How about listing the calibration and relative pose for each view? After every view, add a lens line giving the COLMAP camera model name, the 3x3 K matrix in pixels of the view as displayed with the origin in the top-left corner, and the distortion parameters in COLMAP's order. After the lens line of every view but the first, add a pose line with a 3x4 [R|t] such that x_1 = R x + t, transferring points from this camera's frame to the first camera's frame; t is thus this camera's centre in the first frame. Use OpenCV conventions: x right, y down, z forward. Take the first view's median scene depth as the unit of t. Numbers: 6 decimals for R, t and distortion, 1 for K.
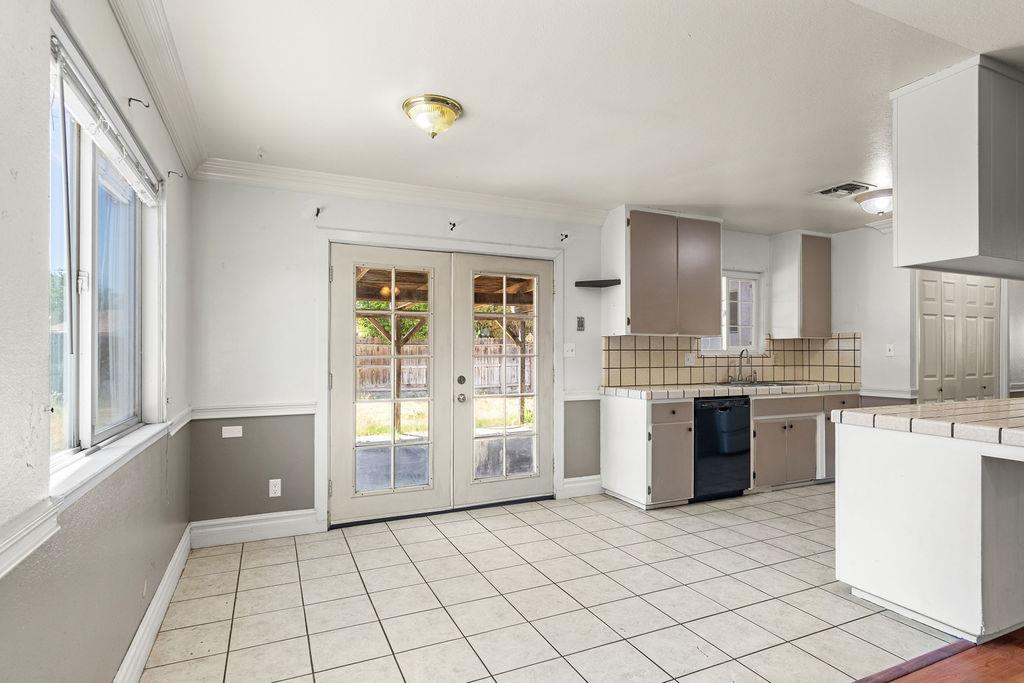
lens RADIAL K [[520.3, 0, 519.3], [0, 520.3, 352.2], [0, 0, 1]] dist [0.002480, -0.000732]
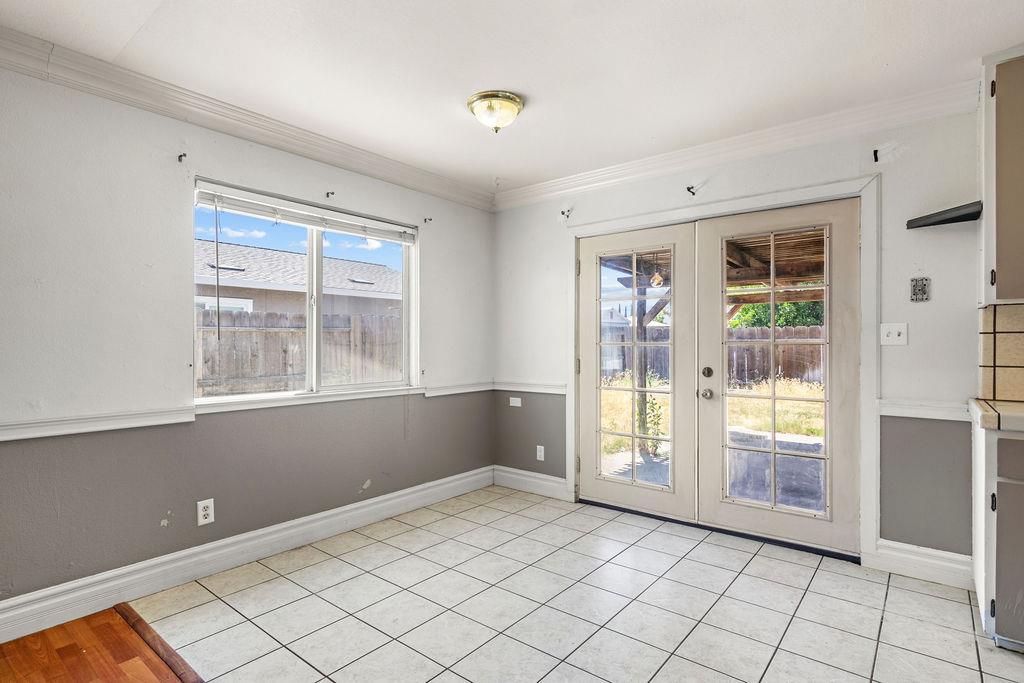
lens RADIAL K [[520.3, 0, 525.6], [0, 520.3, 344.3], [0, 0, 1]] dist [0.002480, -0.000732]
pose [[0.454117, 0.002252, -0.890939, 0.458870], [0.003216, 0.999986, 0.004167, 0.004388], [0.890936, -0.004758, 0.454104, 0.337911]]
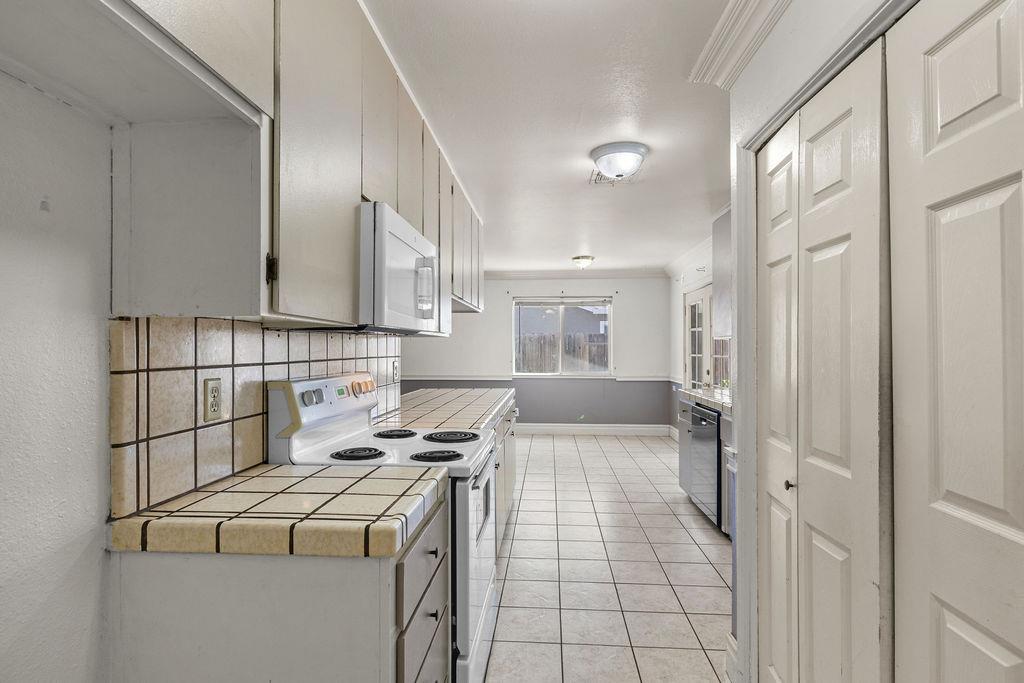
lens RADIAL K [[520.3, 0, 512.1], [0, 520.3, 342.0], [0, 0, 1]] dist [0.002480, -0.000732]
pose [[-0.476924, -0.001879, -0.878943, 1.304262], [0.005444, 0.999972, -0.005091, -0.027096], [0.878928, -0.007213, -0.476900, 1.107640]]
